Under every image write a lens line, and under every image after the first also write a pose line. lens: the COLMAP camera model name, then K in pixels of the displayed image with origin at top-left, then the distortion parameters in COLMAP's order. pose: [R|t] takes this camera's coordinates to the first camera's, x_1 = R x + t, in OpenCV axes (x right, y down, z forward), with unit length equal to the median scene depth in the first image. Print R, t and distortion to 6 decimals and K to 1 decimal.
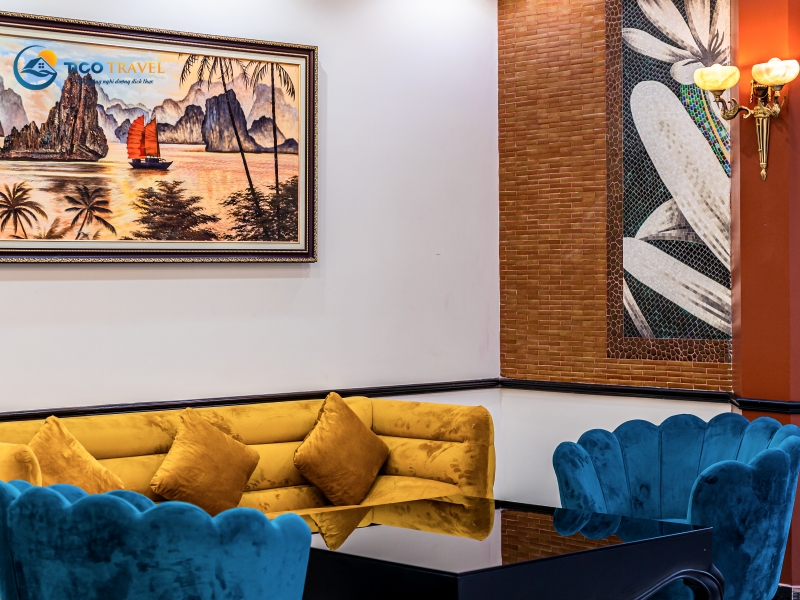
lens RADIAL K [[1678.3, 0, 399.6], [0, 1678.3, 296.8], [0, 0, 1]] dist [-0.023784, 0.000000]
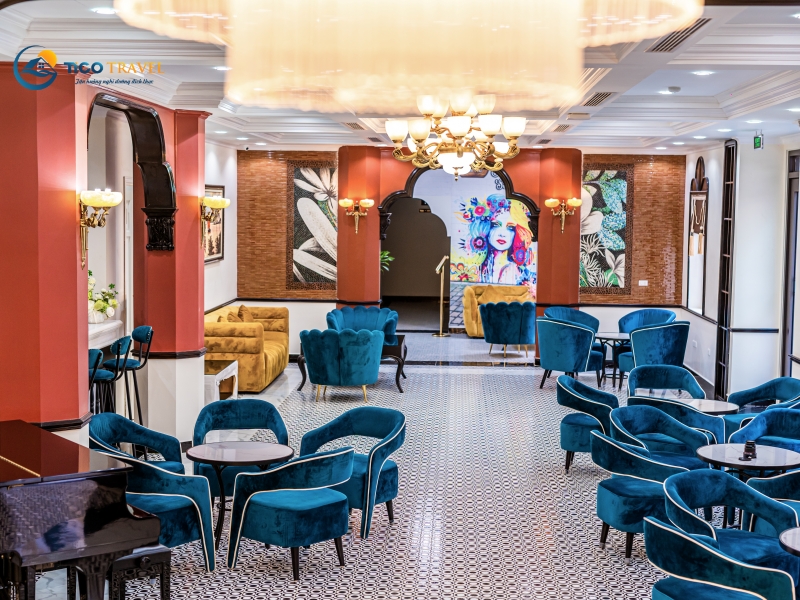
lens RADIAL K [[1278.9, 0, 409.4], [0, 1278.9, 325.5], [0, 0, 1]] dist [0.024031, 0.000000]
pose [[0.706660, -0.052843, 0.705577, -1.357987], [-0.008473, 0.996504, 0.083117, -0.092486], [-0.707502, -0.064714, 0.703742, -0.772755]]
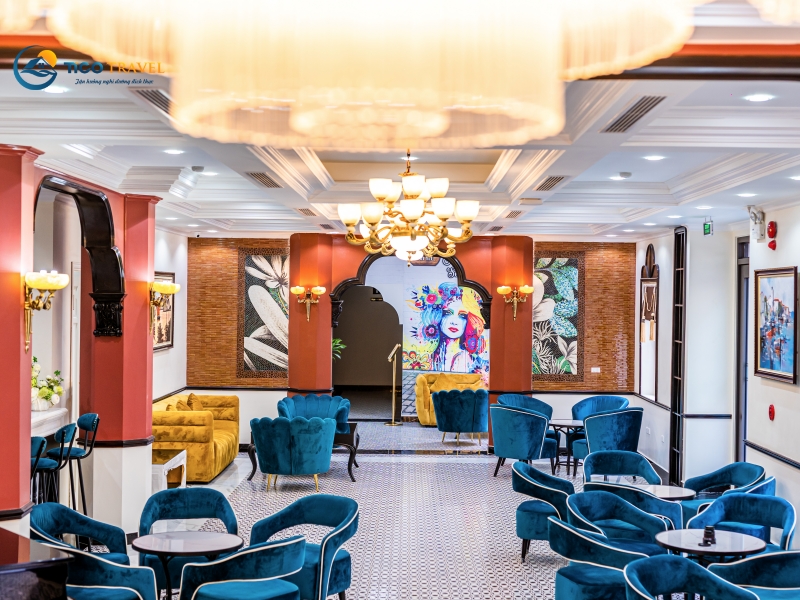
lens RADIAL K [[1278.9, 0, 412.8], [0, 1278.9, 320.7], [0, 0, 1]] dist [0.024031, 0.000000]
pose [[0.677162, -0.001105, 0.735833, -1.347366], [-0.007066, 0.999943, 0.008005, -0.085555], [-0.735800, -0.010620, 0.677116, -0.759583]]
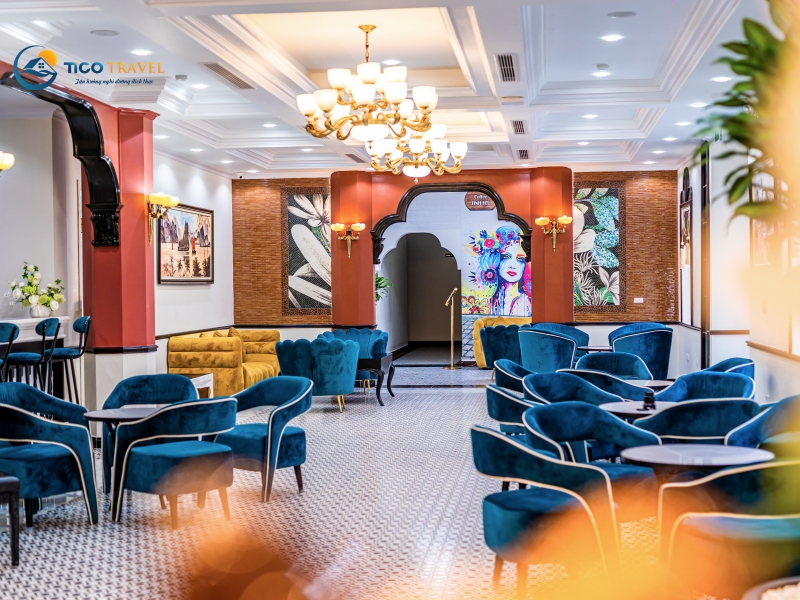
lens RADIAL K [[1278.9, 0, 411.8], [0, 1278.9, 319.0], [0, 0, 1]] dist [0.024031, 0.000000]
pose [[0.750067, -0.020853, 0.661033, -1.242000], [0.015576, 0.999783, 0.013865, 0.014750], [-0.661179, -0.000103, 0.750228, -0.887133]]
